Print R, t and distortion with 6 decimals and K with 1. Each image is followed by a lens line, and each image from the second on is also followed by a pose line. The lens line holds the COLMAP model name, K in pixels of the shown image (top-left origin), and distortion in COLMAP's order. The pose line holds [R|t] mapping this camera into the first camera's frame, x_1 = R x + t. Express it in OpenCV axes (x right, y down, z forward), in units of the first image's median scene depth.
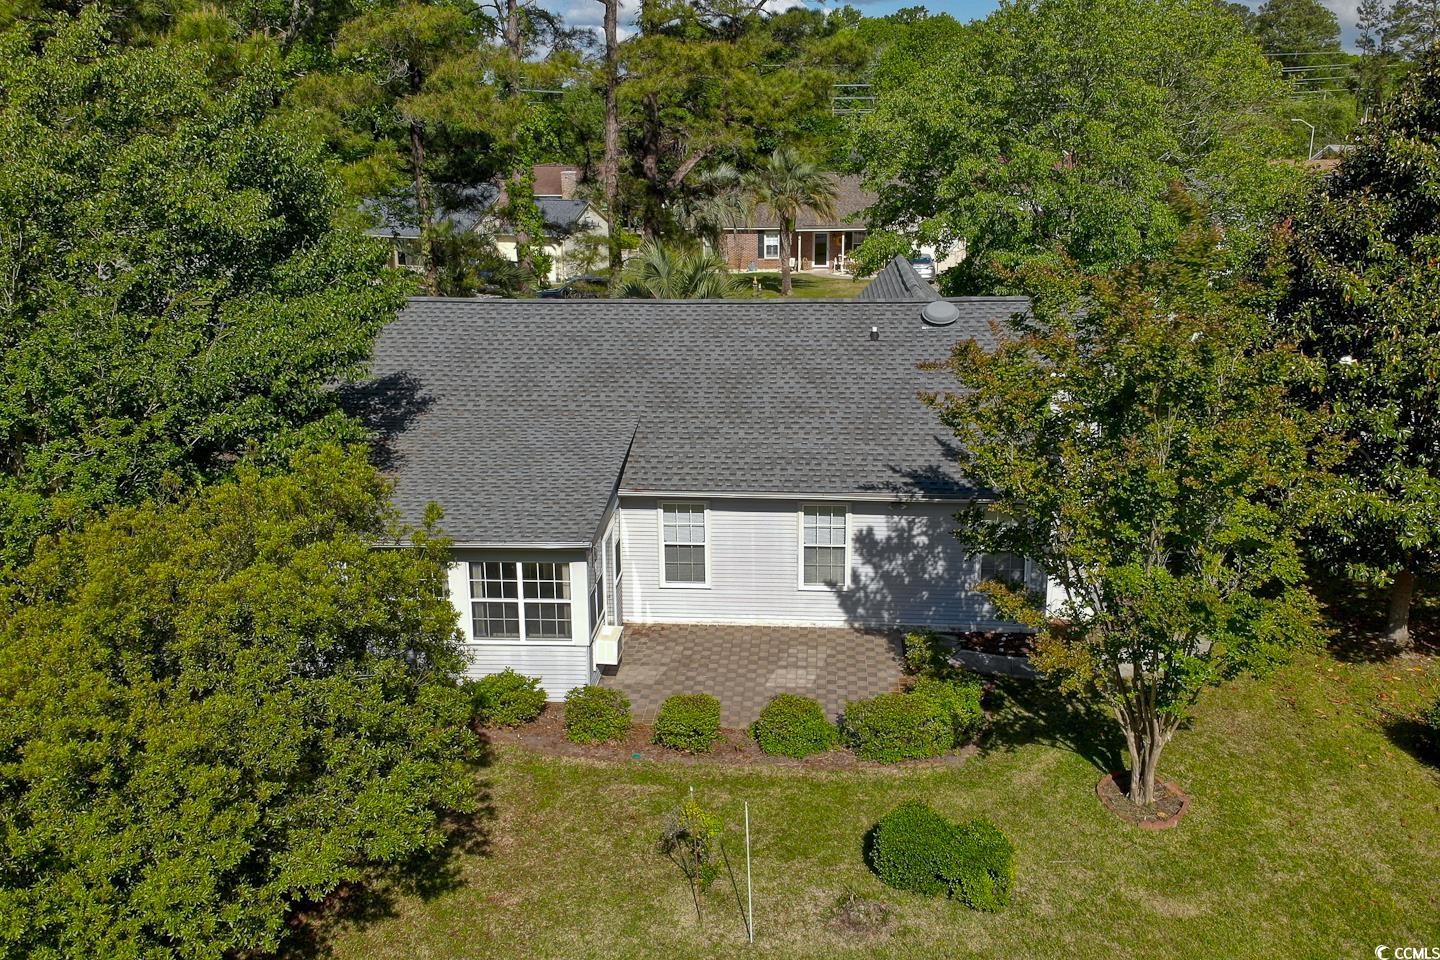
lens RADIAL K [[1032.0, 0, 720.0], [0, 1032.0, 480.0], [0, 0, 1]] dist [0.131169, -0.000228]
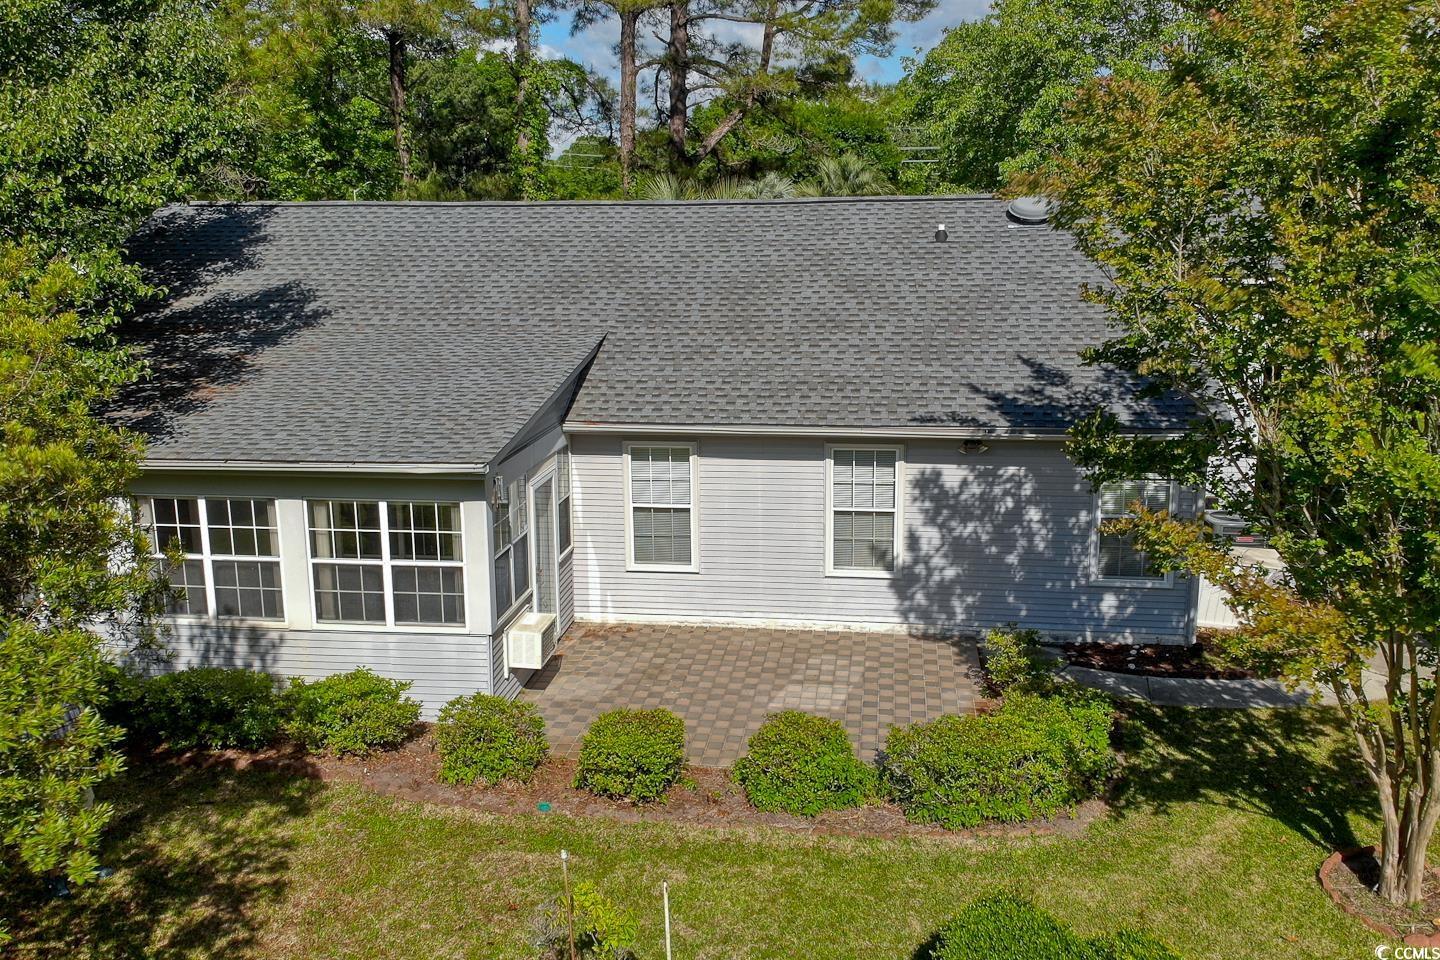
lens RADIAL K [[1027.3, 0, 735.9], [0, 1027.3, 504.7], [0, 0, 1]] dist [0.112927, -0.152296]
pose [[0.998719, 0.012589, -0.049013, 0.054295], [-0.015256, 0.998402, -0.054414, 0.107505], [0.048249, 0.055092, 0.997315, 0.347879]]
